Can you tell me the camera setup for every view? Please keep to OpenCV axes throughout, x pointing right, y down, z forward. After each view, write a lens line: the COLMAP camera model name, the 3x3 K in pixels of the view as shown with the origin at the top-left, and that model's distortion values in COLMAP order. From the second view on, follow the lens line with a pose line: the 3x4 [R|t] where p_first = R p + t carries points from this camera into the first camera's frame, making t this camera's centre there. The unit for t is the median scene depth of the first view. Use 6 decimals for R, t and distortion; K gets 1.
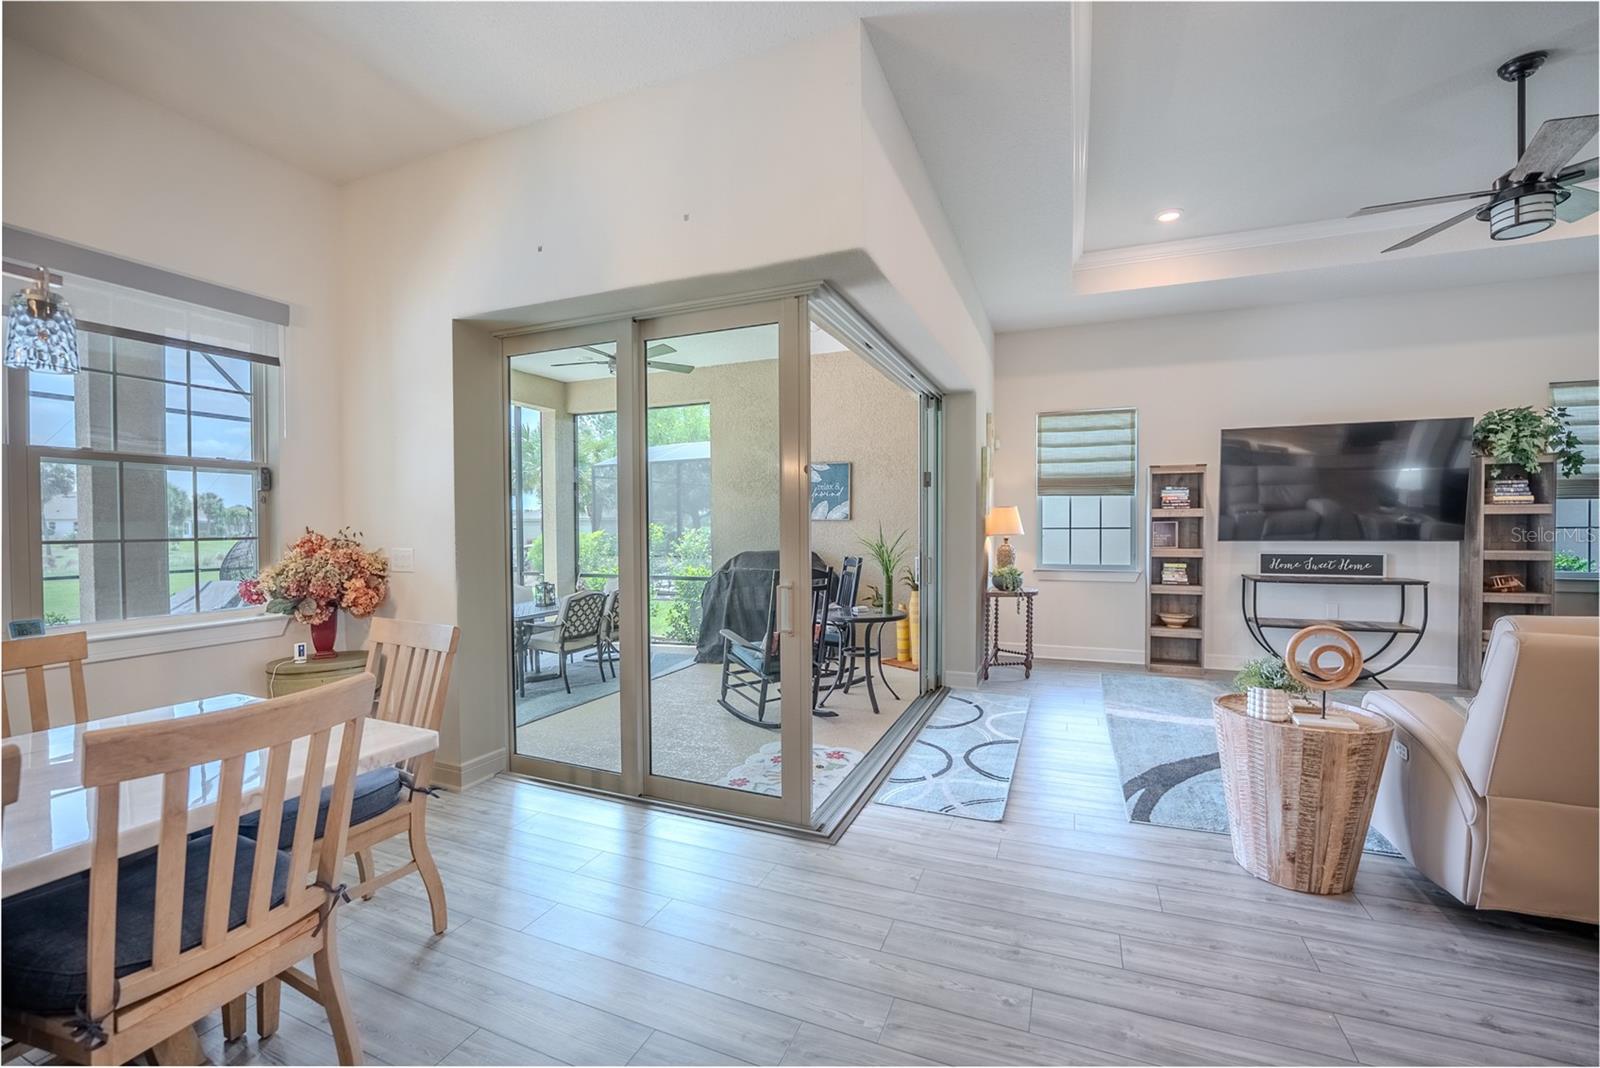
lens RADIAL K [[656.9, 0, 799.3], [0, 656.9, 538.0], [0, 0, 1]] dist [-0.029896, 0.004828]
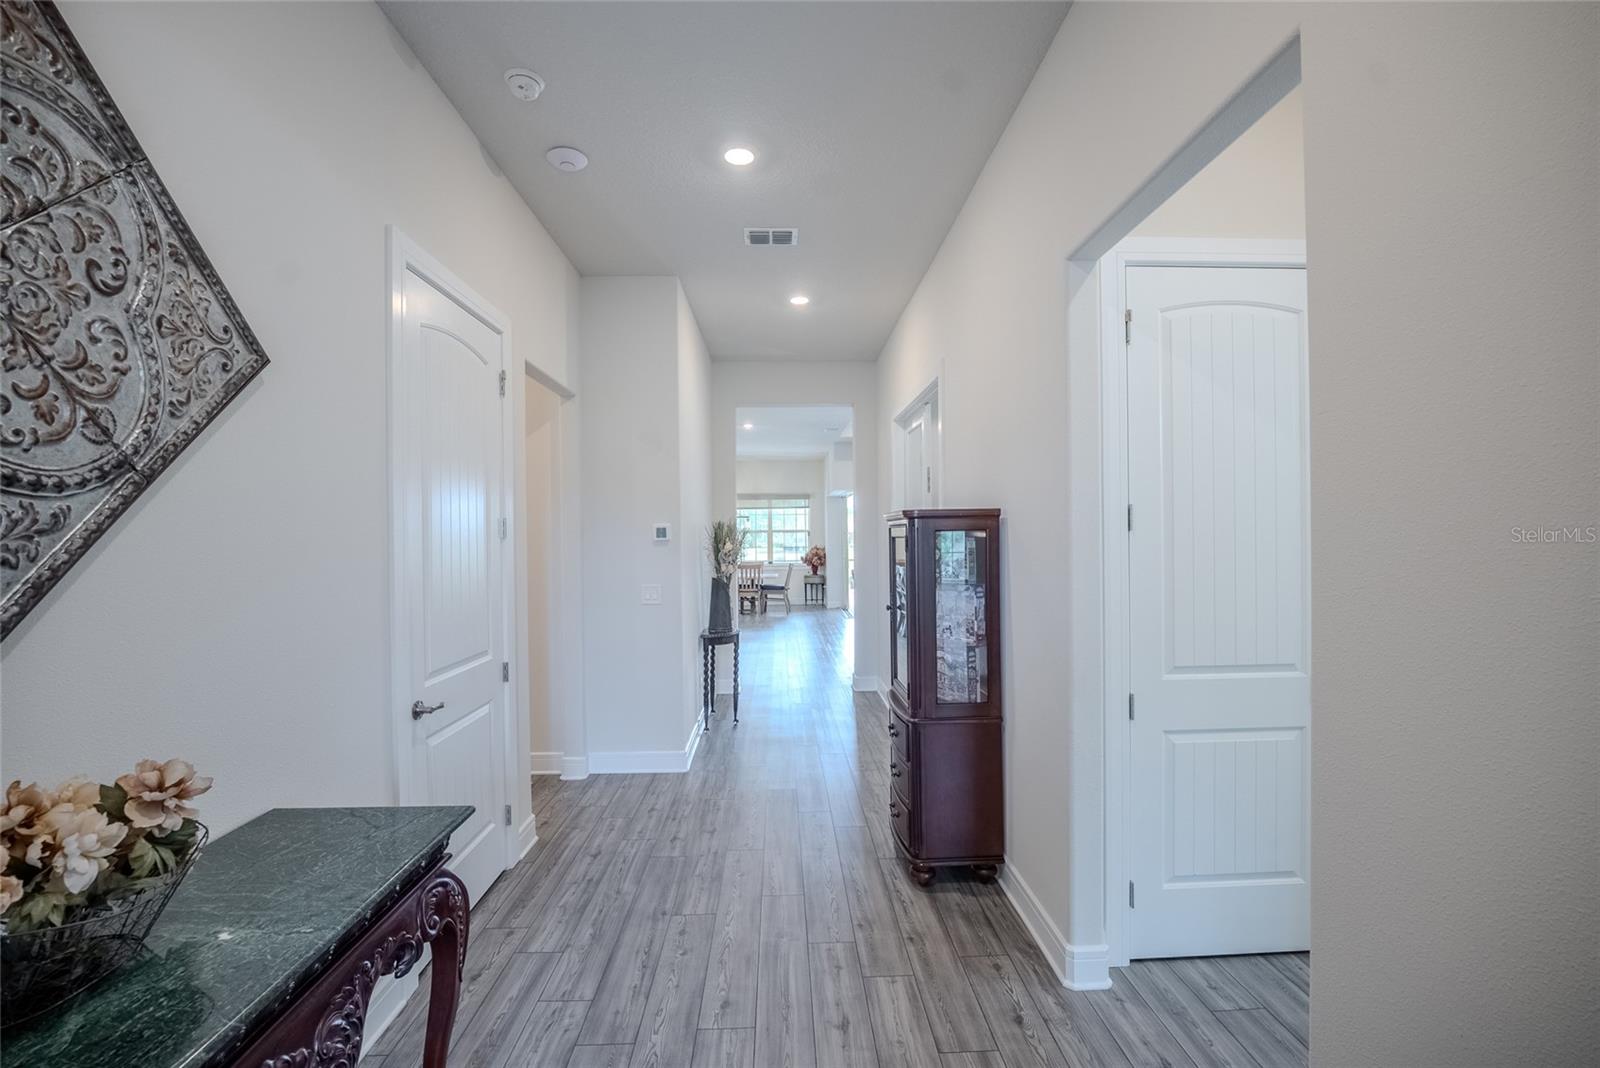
lens RADIAL K [[694.3, 0, 820.7], [0, 694.3, 537.2], [0, 0, 1]] dist [-0.023770, 0.000376]
pose [[0.427709, -0.001607, -0.903915, 2.008247], [-0.013979, 0.999867, -0.008392, -0.018565], [0.903808, 0.016225, 0.427630, -0.555097]]
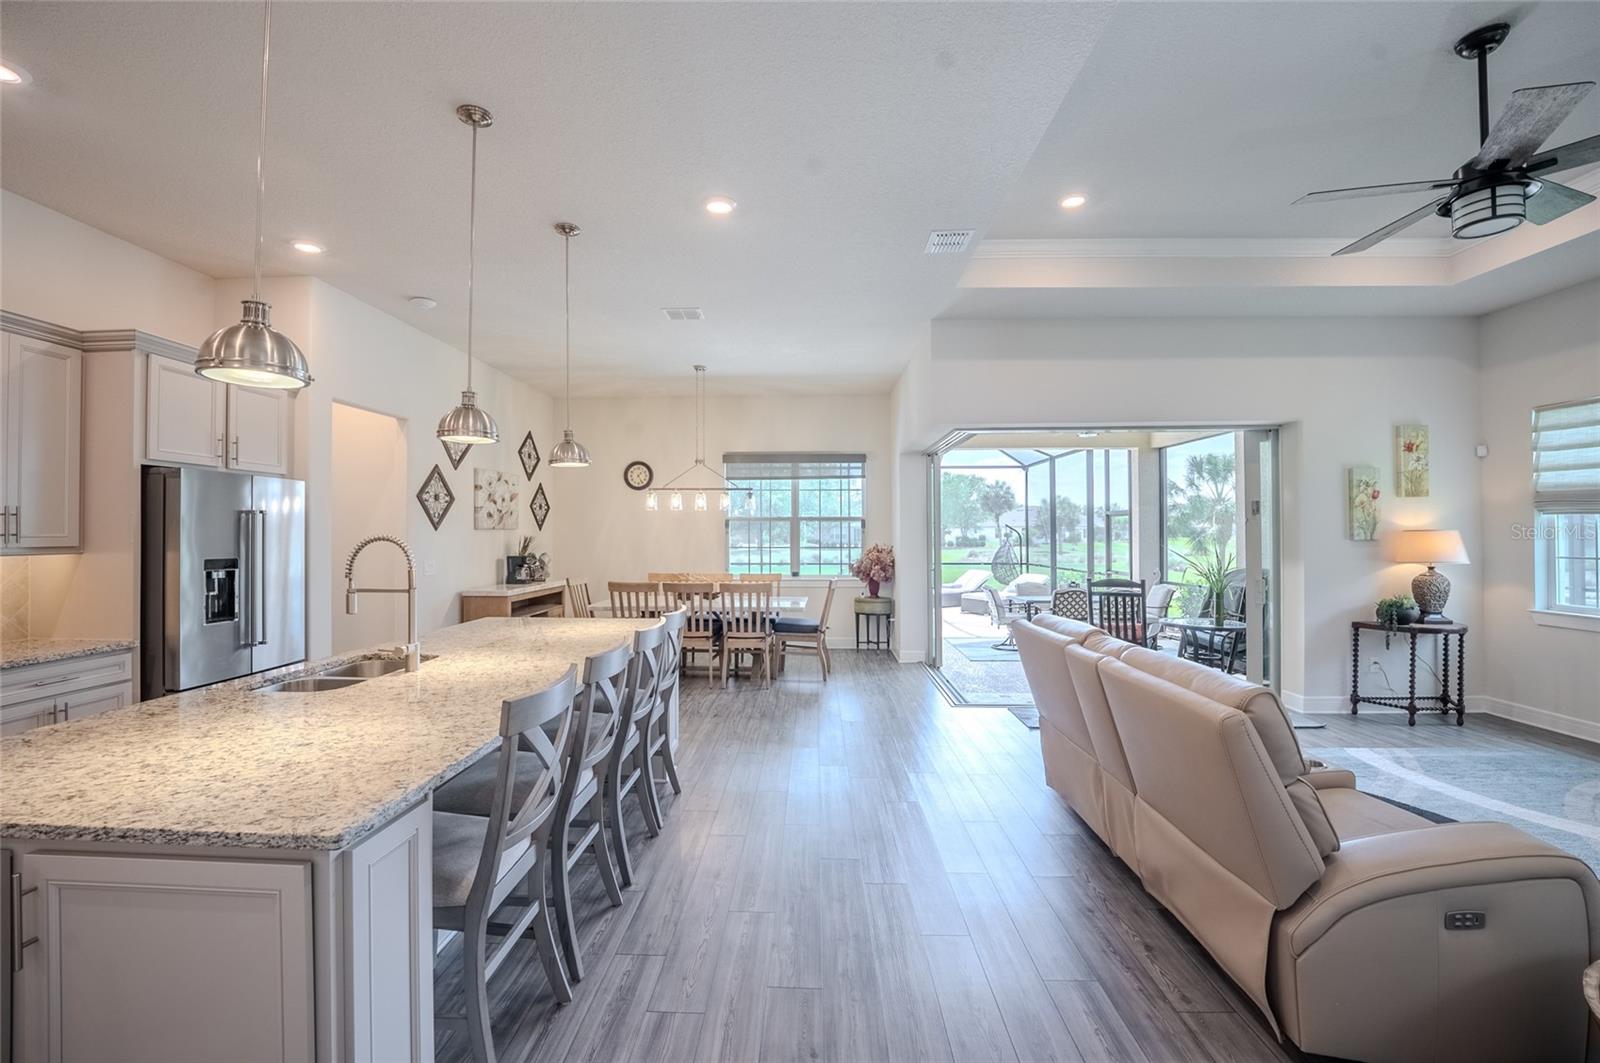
lens RADIAL K [[662.9, 0, 784.8], [0, 662.9, 527.9], [0, 0, 1]] dist [-0.030514, 0.000091]
pose [[0.338707, -0.002199, -0.940889, 0.845602], [-0.019097, 0.999775, -0.009212, -0.027281], [0.940698, 0.021089, 0.338589, -0.089875]]
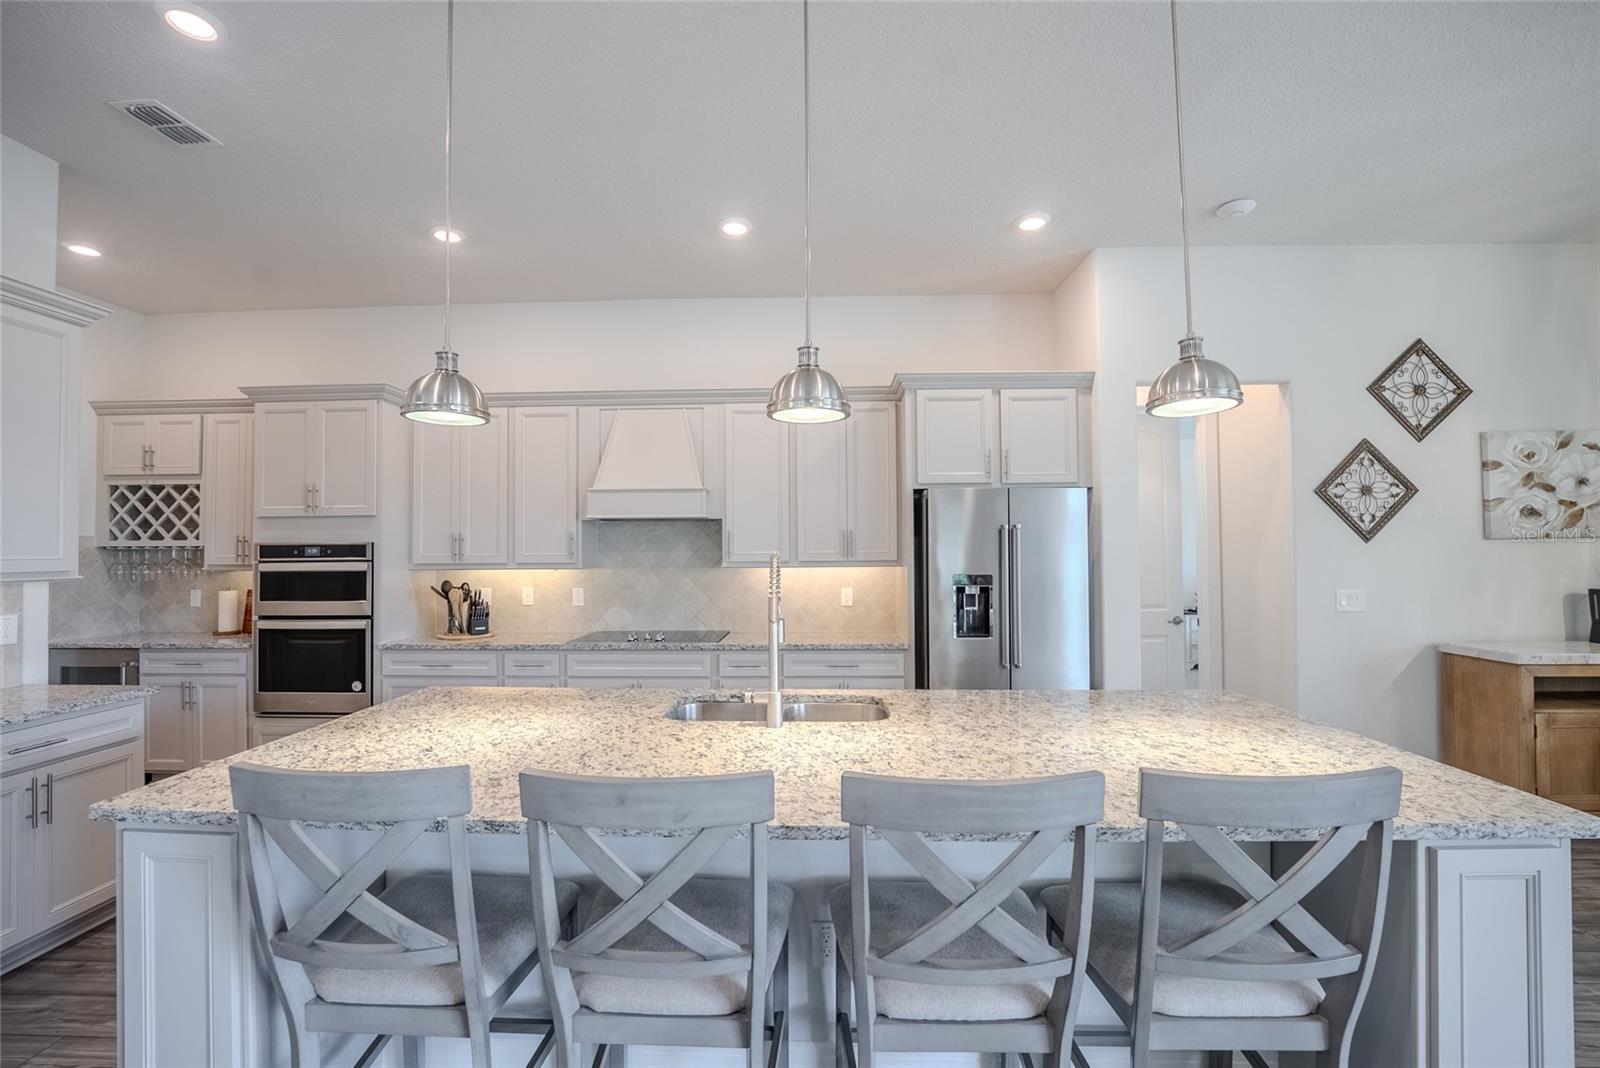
lens RADIAL K [[670.1, 0, 798.0], [0, 670.1, 535.8], [0, 0, 1]] dist [-0.022810, 0.000725]
pose [[-0.936352, 0.002886, -0.351052, 0.457207], [0.004300, 0.999985, -0.003249, -0.029149], [0.351037, -0.004552, -0.936350, 0.159523]]
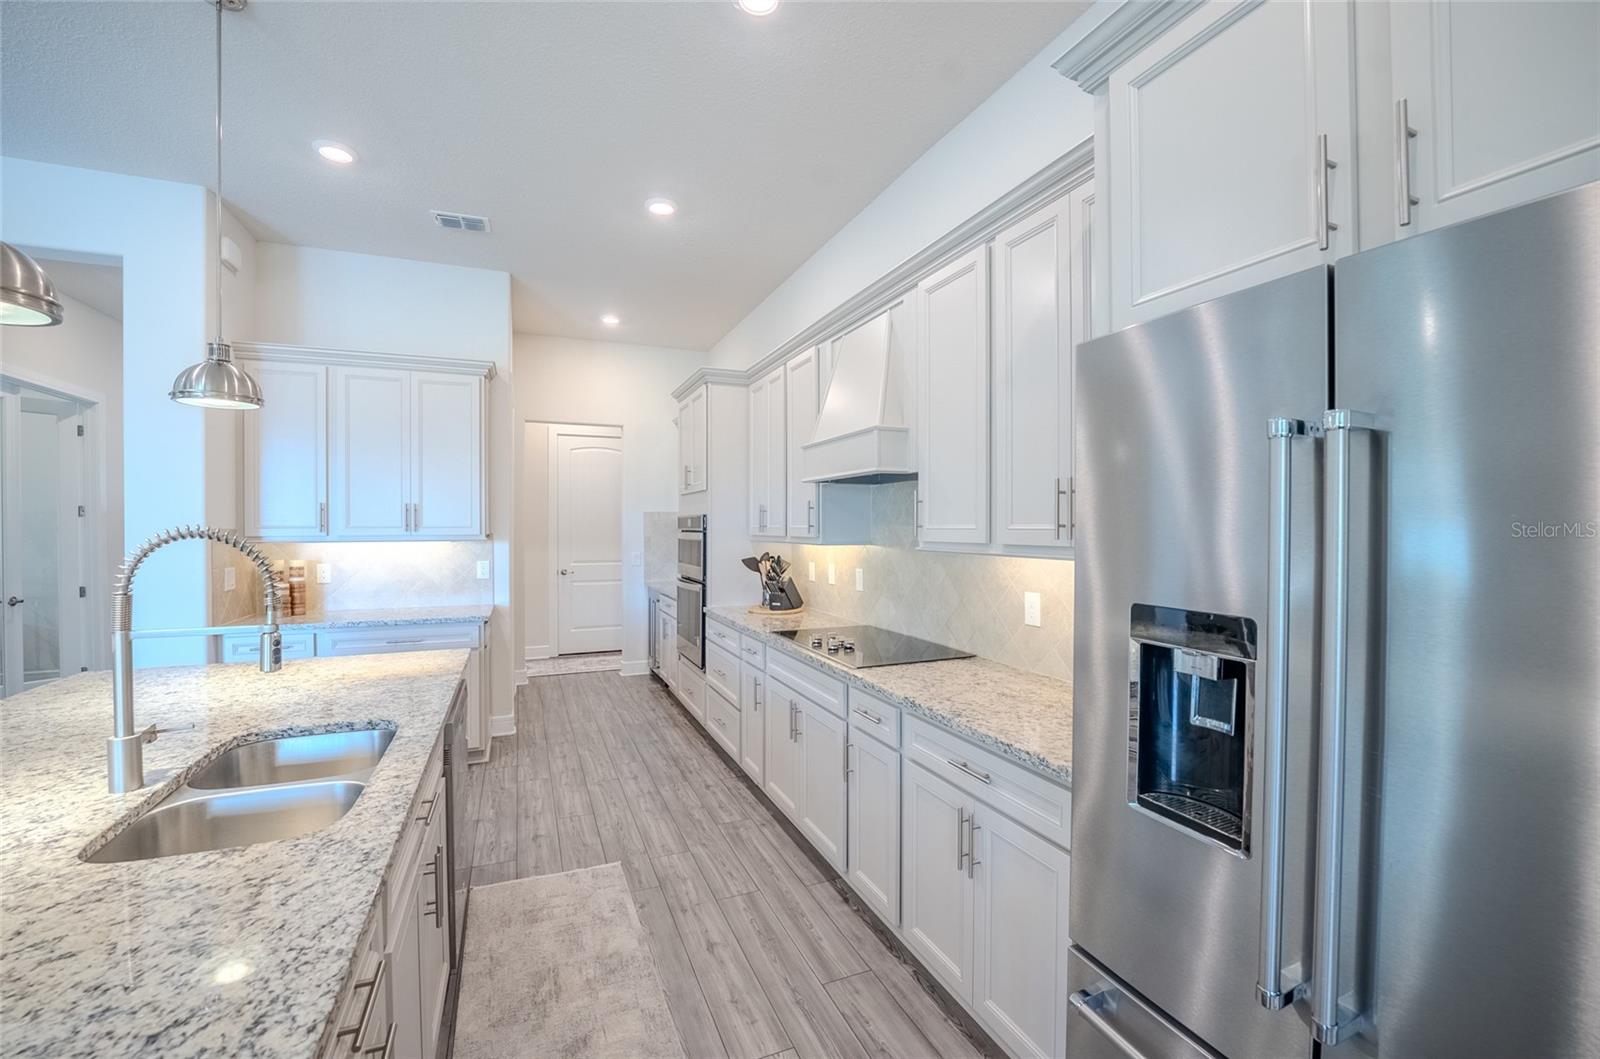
lens RADIAL K [[649.2, 0, 791.0], [0, 649.2, 532.2], [0, 0, 1]] dist [-0.025008, 0.000173]
pose [[-0.711064, -0.001444, 0.703126, 0.022767], [0.017506, 0.999652, 0.019757, -0.020017], [-0.702909, 0.026357, -0.710791, -0.186327]]
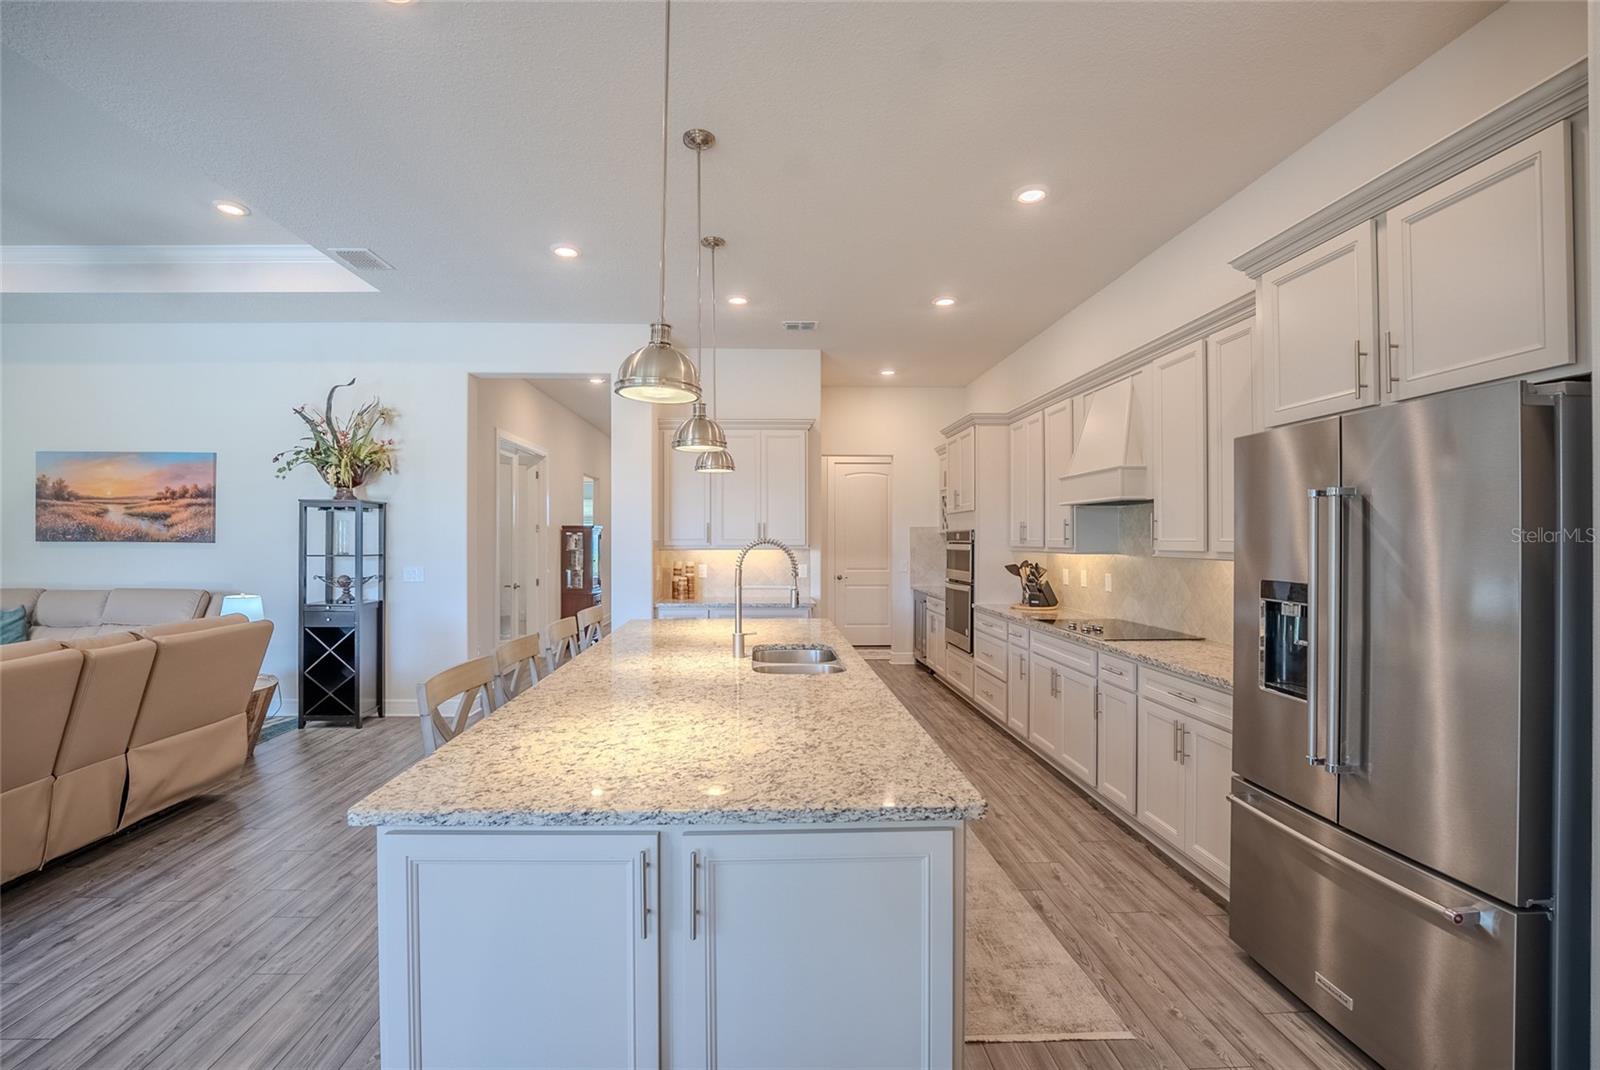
lens RADIAL K [[667.7, 0, 780.8], [0, 667.7, 536.8], [0, 0, 1]] dist [-0.029142, 0.000083]
pose [[-0.417553, 0.007976, 0.908617, -0.140963], [0.019199, 0.999816, 0.000047, -0.022658], [-0.908450, 0.017464, -0.417629, 0.008953]]
